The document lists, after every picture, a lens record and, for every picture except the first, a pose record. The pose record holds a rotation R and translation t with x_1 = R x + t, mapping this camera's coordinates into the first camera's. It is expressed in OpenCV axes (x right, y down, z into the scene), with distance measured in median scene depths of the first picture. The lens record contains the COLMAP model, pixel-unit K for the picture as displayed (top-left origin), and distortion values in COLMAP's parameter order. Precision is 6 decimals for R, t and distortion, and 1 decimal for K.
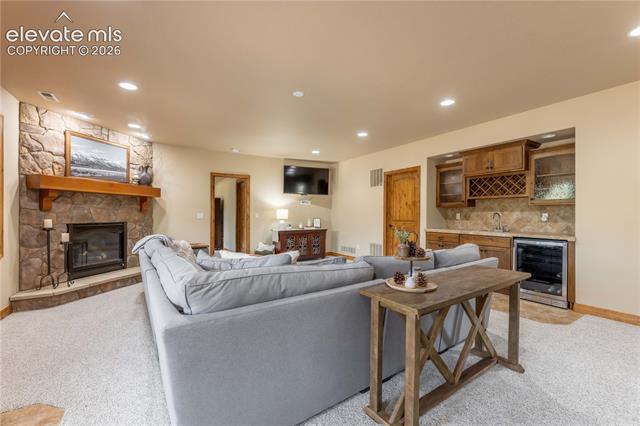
lens RADIAL K [[276.4, 0, 320.0], [0, 276.4, 213.0], [0, 0, 1]] dist [0.000717, -0.000059]
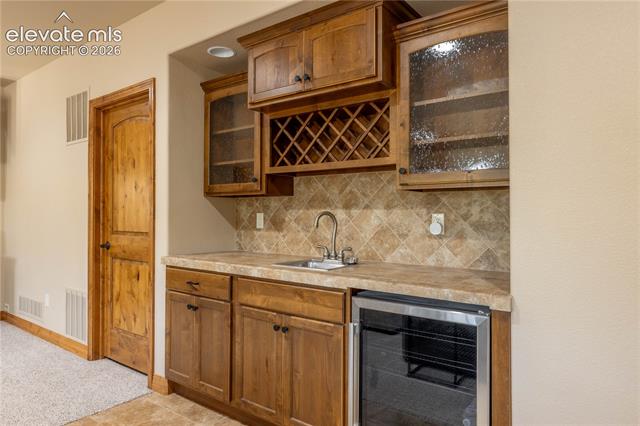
lens RADIAL K [[427.6, 0, 320.0], [0, 427.6, 213.0], [0, 0, 1]] dist [0.007518, 0.002408]
pose [[0.933913, -0.000019, 0.357501, 0.400966], [-0.001497, 0.999991, 0.003962, -0.001210], [-0.357498, -0.004235, 0.933904, 0.454652]]
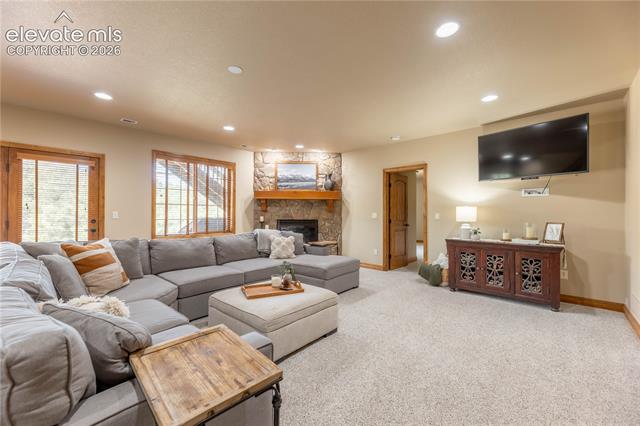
lens RADIAL K [[256.7, 0, 320.0], [0, 256.7, 213.0], [0, 0, 1]] dist [-0.002021, -0.000282]
pose [[0.252702, 0.001360, -0.967543, 0.503943], [0.002900, 0.999993, 0.002163, -0.001529], [0.967540, -0.003353, 0.252696, 0.743529]]
